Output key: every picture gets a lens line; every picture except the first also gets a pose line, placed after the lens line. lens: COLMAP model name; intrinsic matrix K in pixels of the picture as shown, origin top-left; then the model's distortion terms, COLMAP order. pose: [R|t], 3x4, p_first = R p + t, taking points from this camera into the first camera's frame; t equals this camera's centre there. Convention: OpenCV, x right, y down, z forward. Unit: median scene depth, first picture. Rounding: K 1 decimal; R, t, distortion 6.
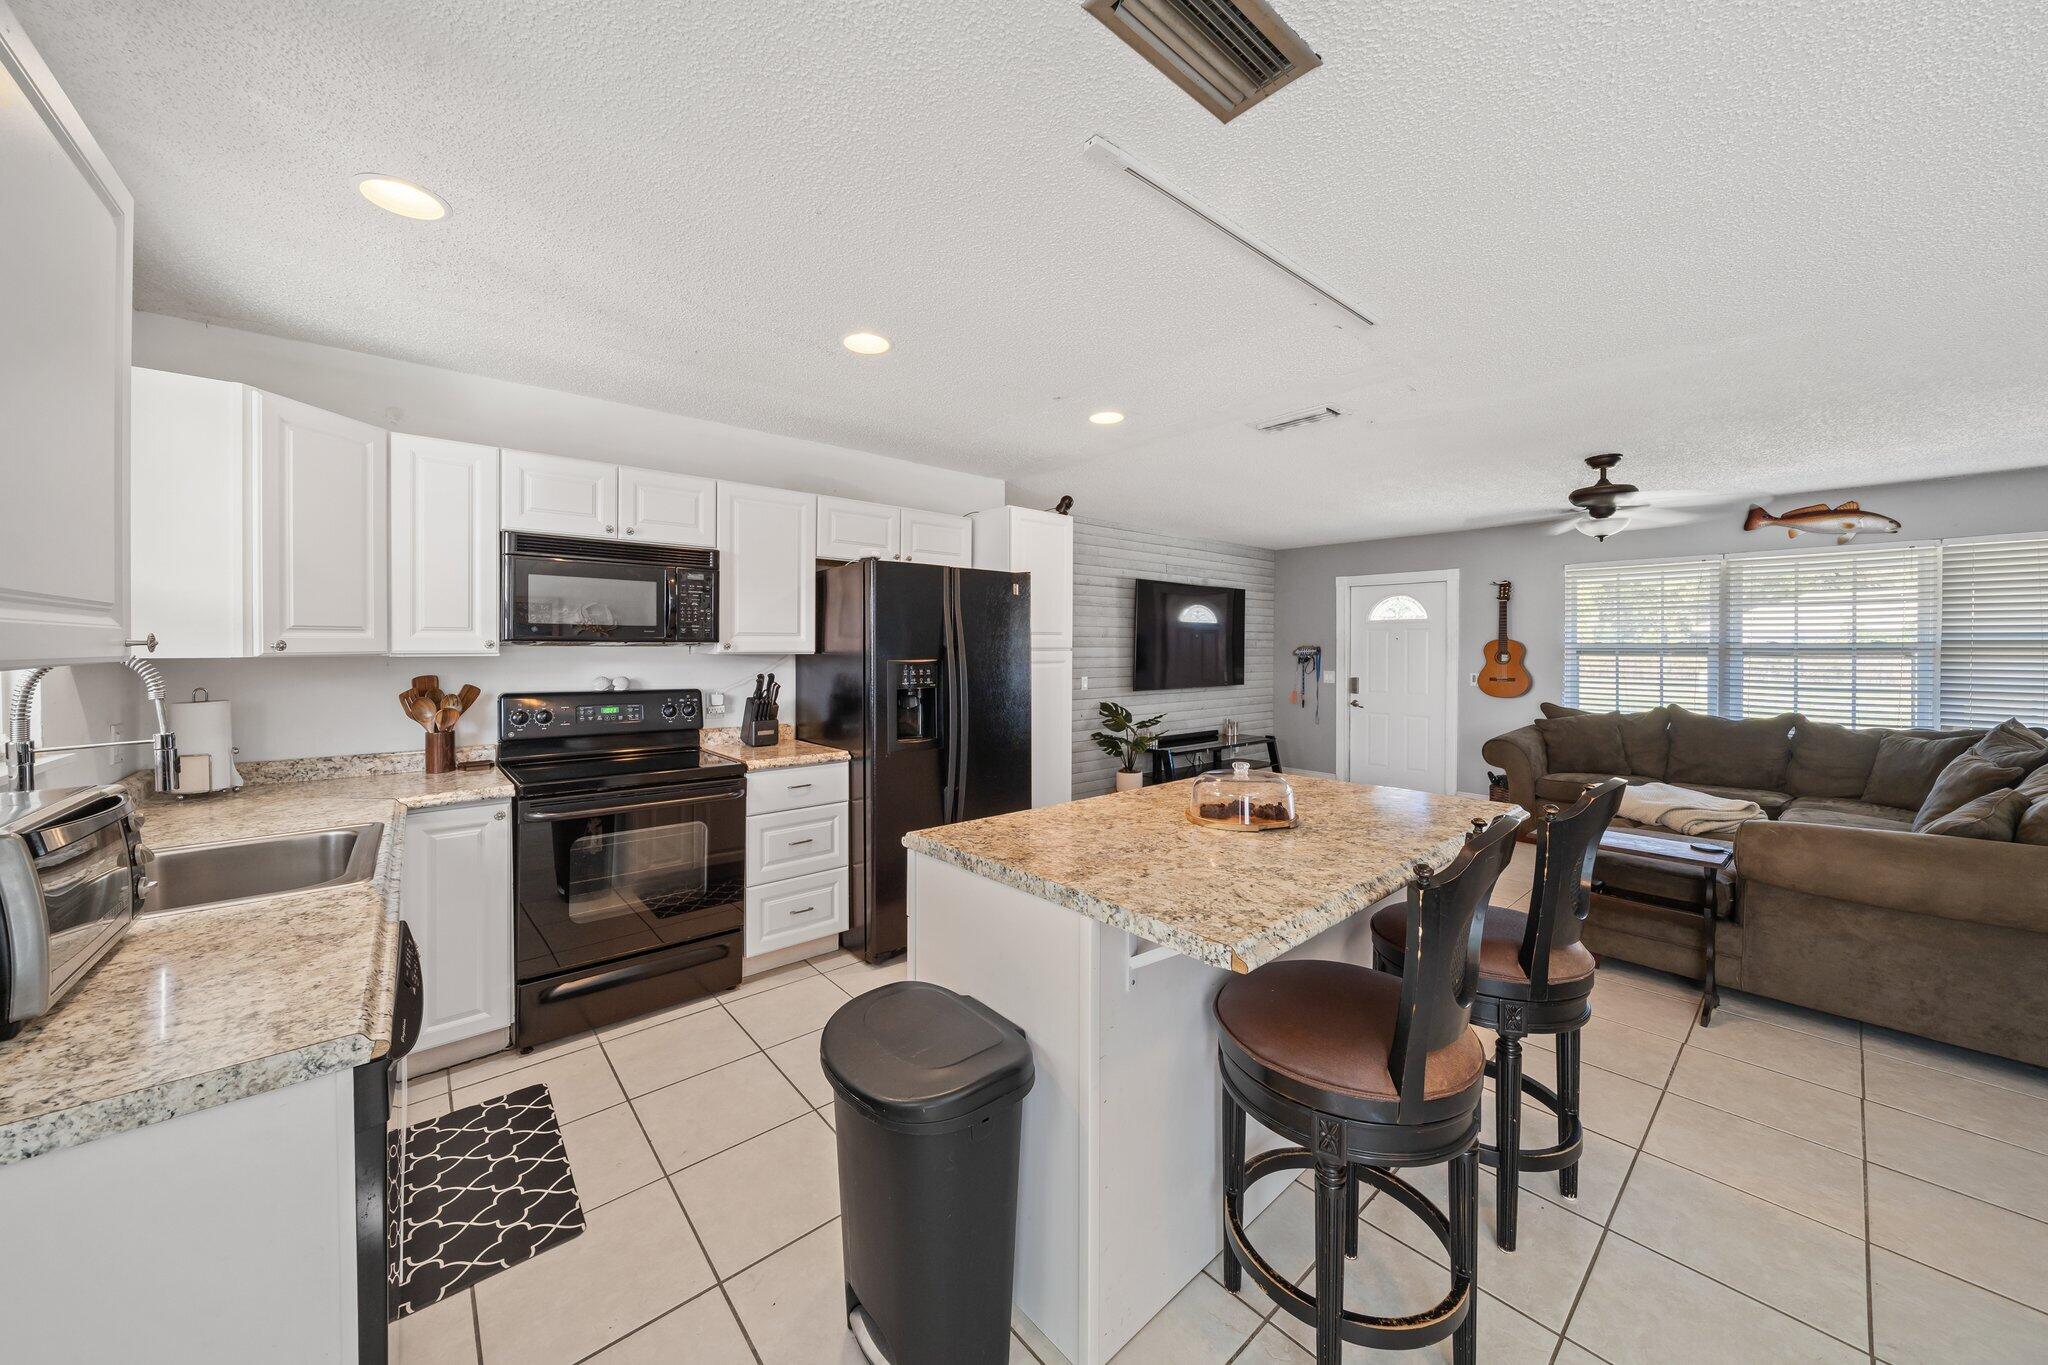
lens RADIAL K [[704.1, 0, 1017.9], [0, 704.1, 658.7], [0, 0, 1]] dist [-0.001258, -0.000216]
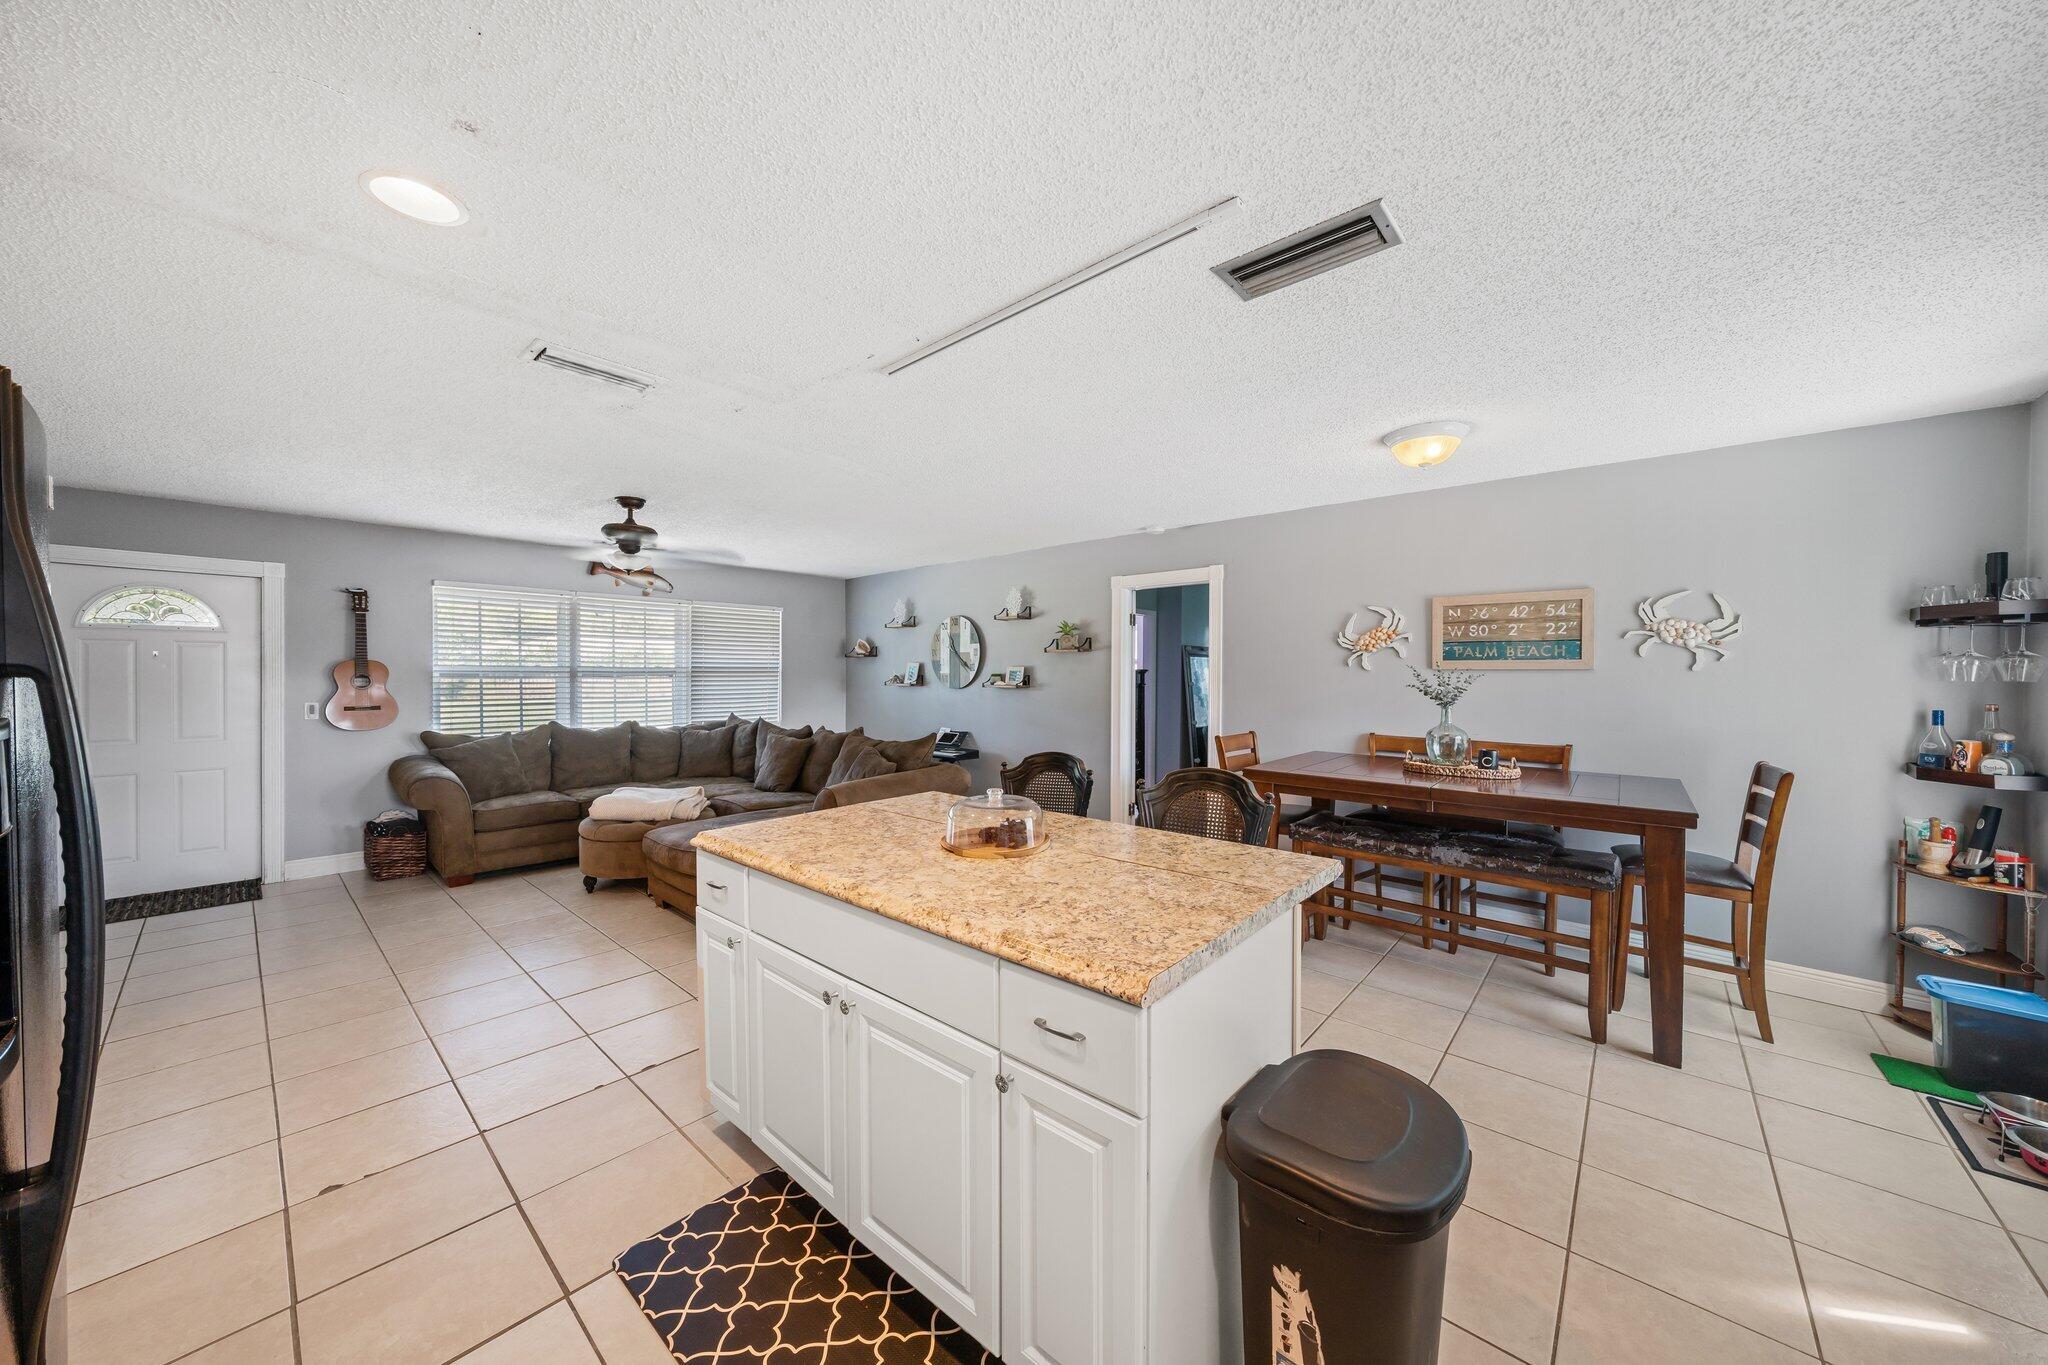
lens RADIAL K [[703.5, 0, 1056.6], [0, 703.5, 676.0], [0, 0, 1]] dist [0.000490, -0.000072]
pose [[-0.158971, -0.003150, 0.987278, -0.286374], [0.014913, 0.999873, 0.005591, -0.001547], [-0.987171, 0.015612, -0.158904, 0.389690]]
